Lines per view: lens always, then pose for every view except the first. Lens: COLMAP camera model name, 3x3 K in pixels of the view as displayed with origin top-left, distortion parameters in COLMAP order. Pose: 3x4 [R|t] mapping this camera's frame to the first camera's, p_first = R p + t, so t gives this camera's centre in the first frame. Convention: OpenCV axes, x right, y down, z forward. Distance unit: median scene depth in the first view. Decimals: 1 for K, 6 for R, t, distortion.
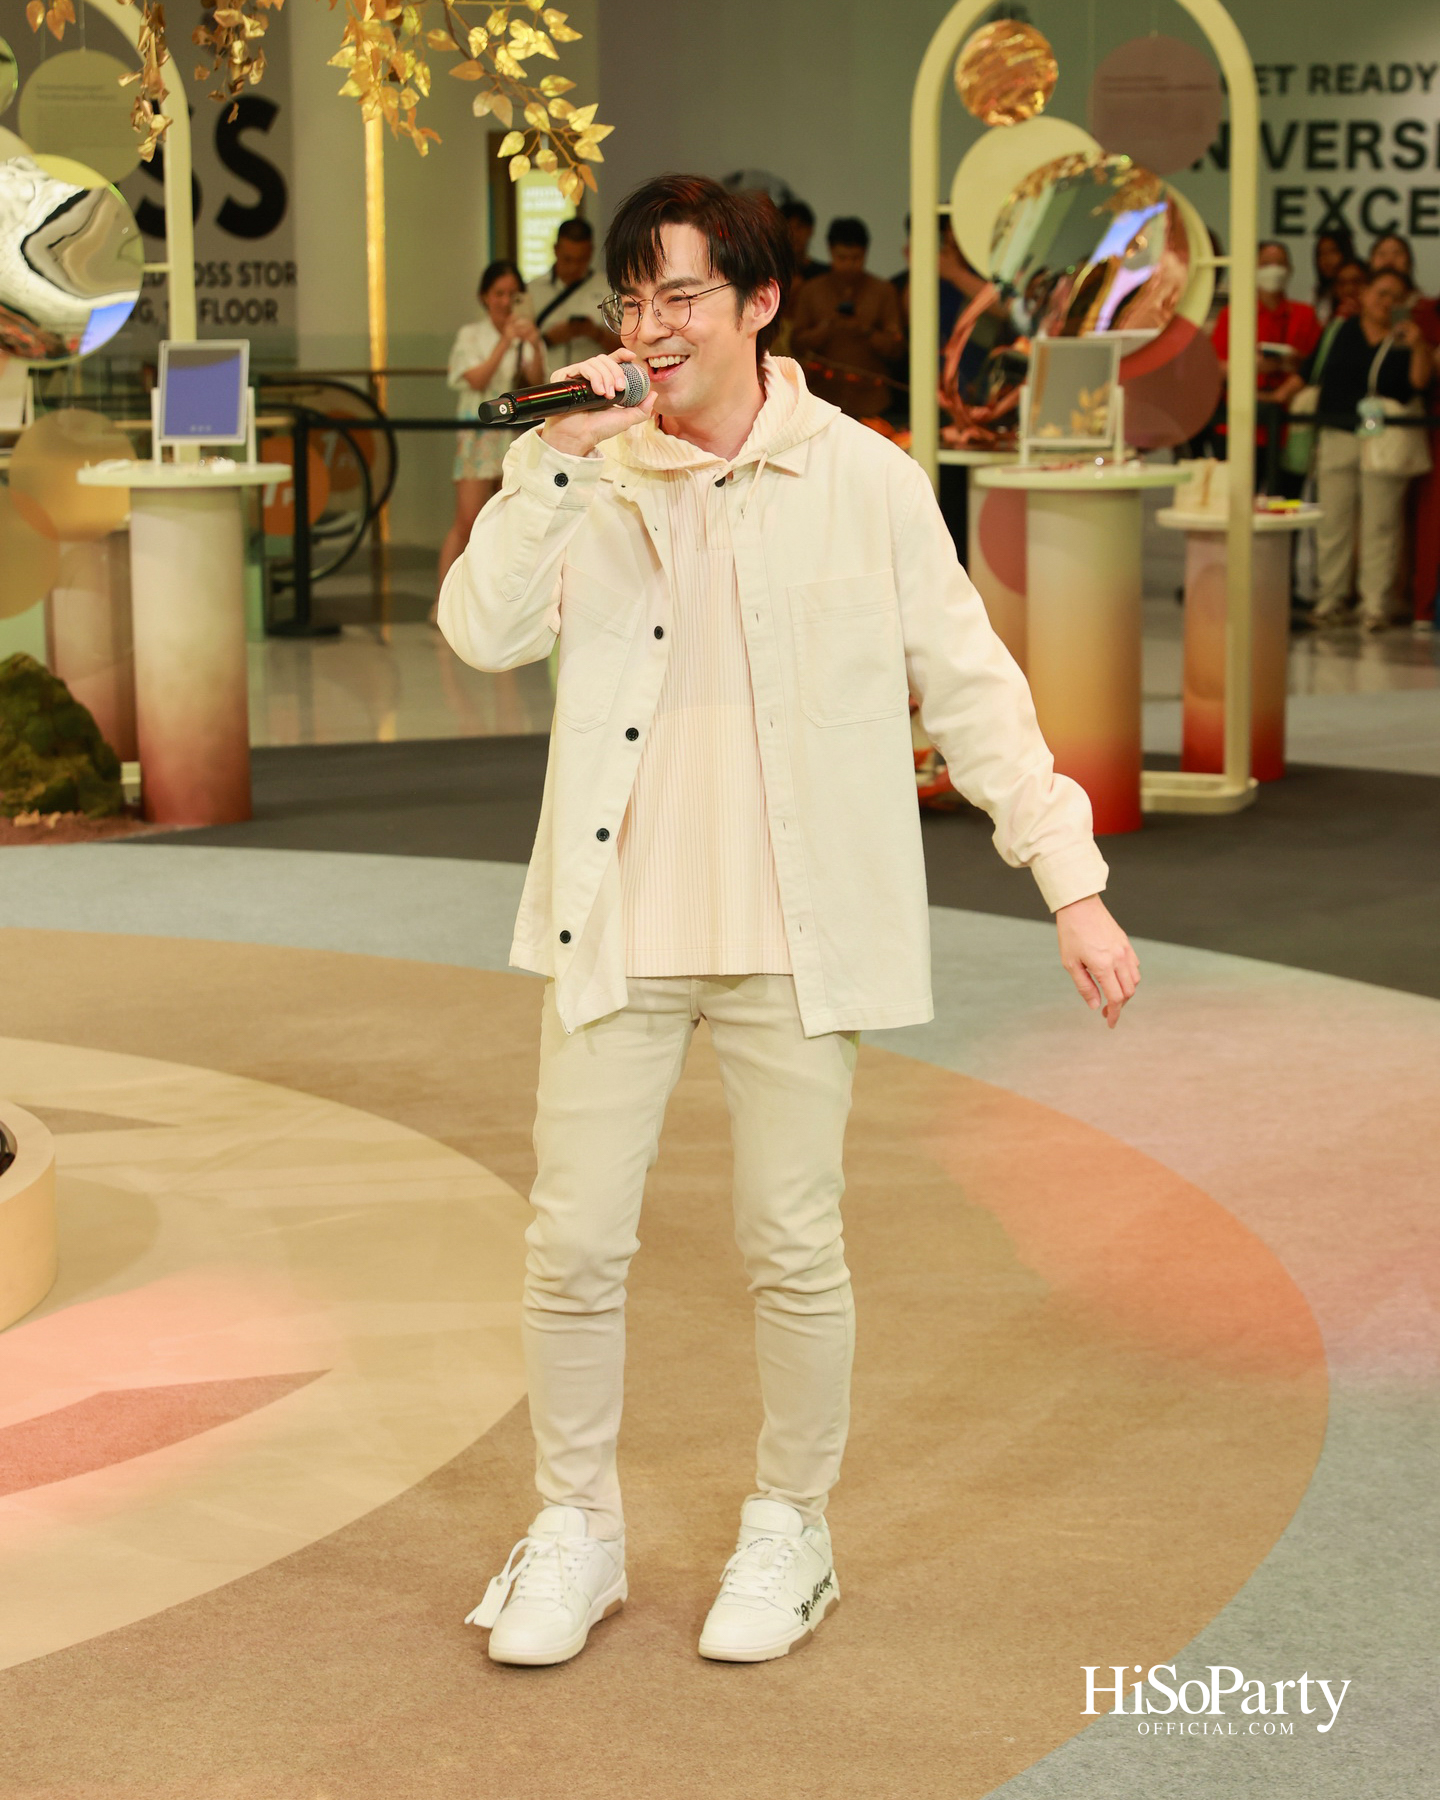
lens RADIAL K [[3920.2, 0, 719.2], [0, 3920.2, 902.1], [0, 0, 1]] dist [-0.058590, 0.000000]
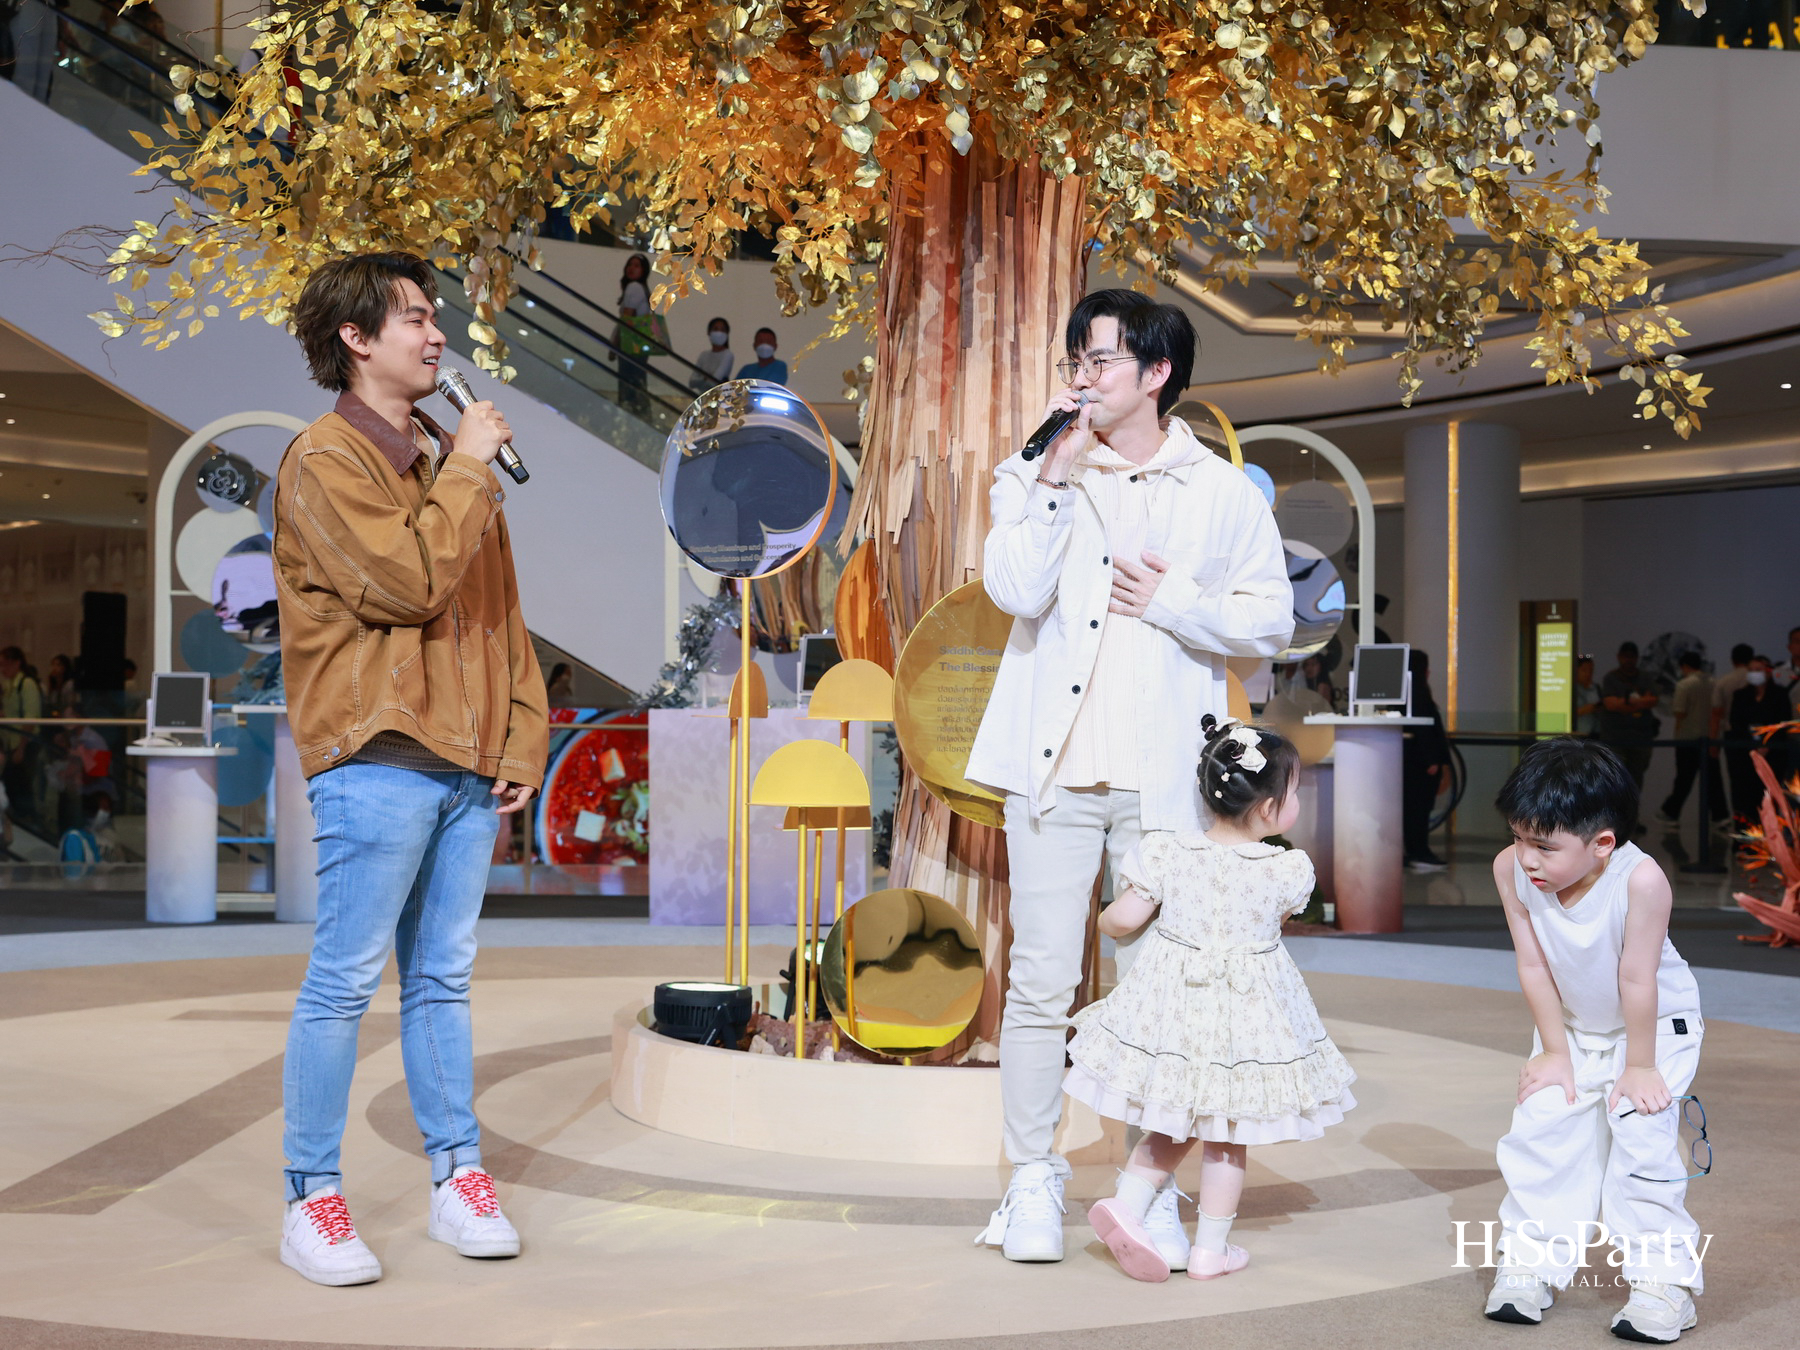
lens RADIAL K [[2179.2, 0, 871.0], [0, 2179.2, 705.9], [0, 0, 1]] dist [-0.017385, 0.000000]
pose [[0.945170, 0.012238, -0.326349, -0.034541], [-0.069232, 0.984094, -0.163605, 0.050713], [0.319156, 0.177228, 0.930983, 0.069760]]
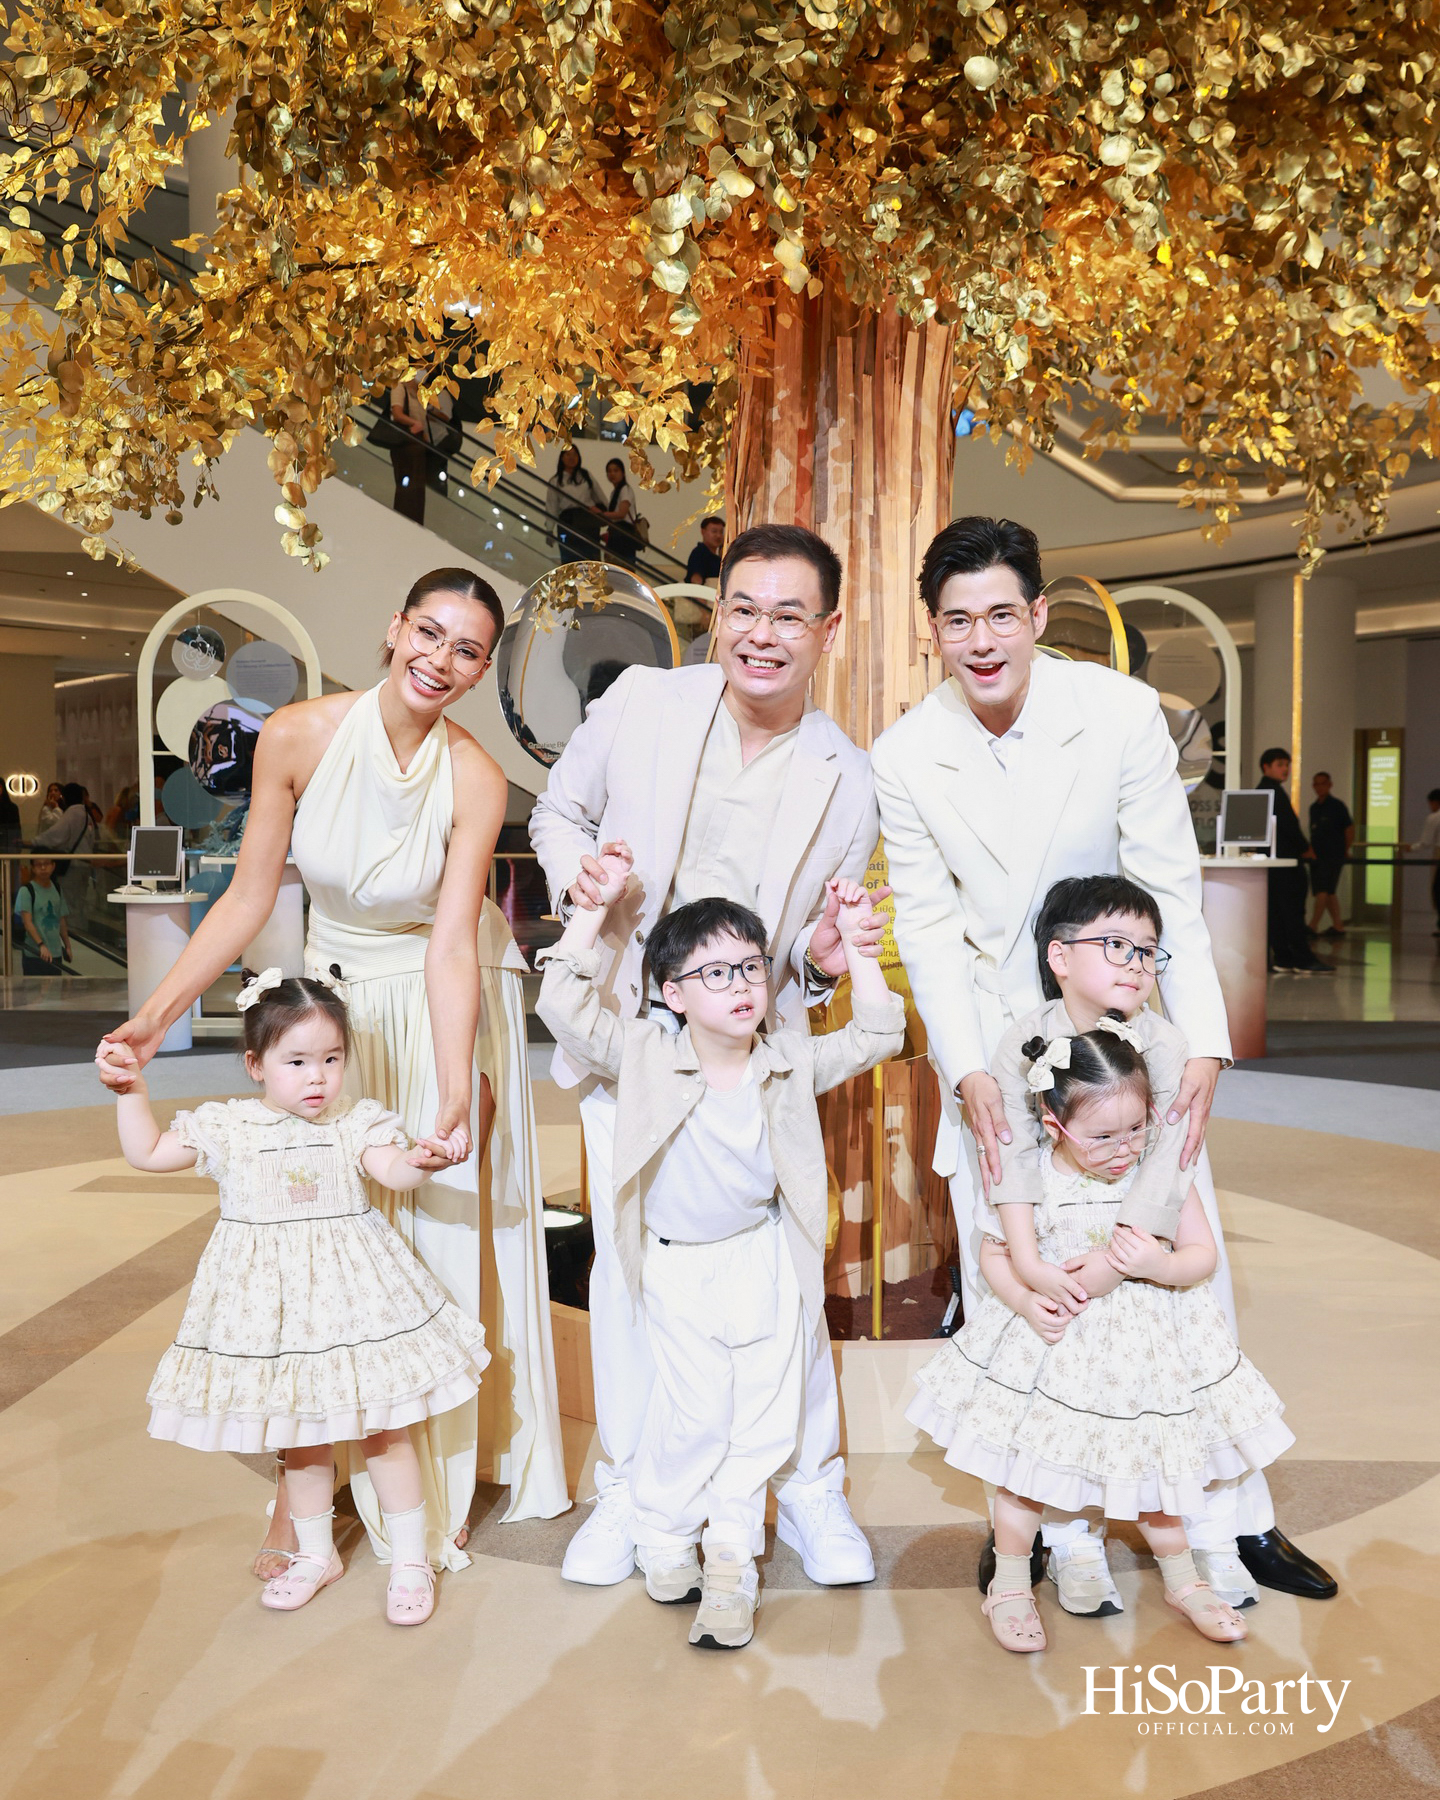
lens RADIAL K [[1709.1, 0, 726.0], [0, 1709.1, 909.6], [0, 0, 1]] dist [-0.015653, 0.000000]
pose [[0.926686, 0.026991, -0.374866, -0.059036], [-0.068830, 0.992737, -0.098672, 0.005815], [0.369480, 0.117240, 0.921813, 0.193818]]
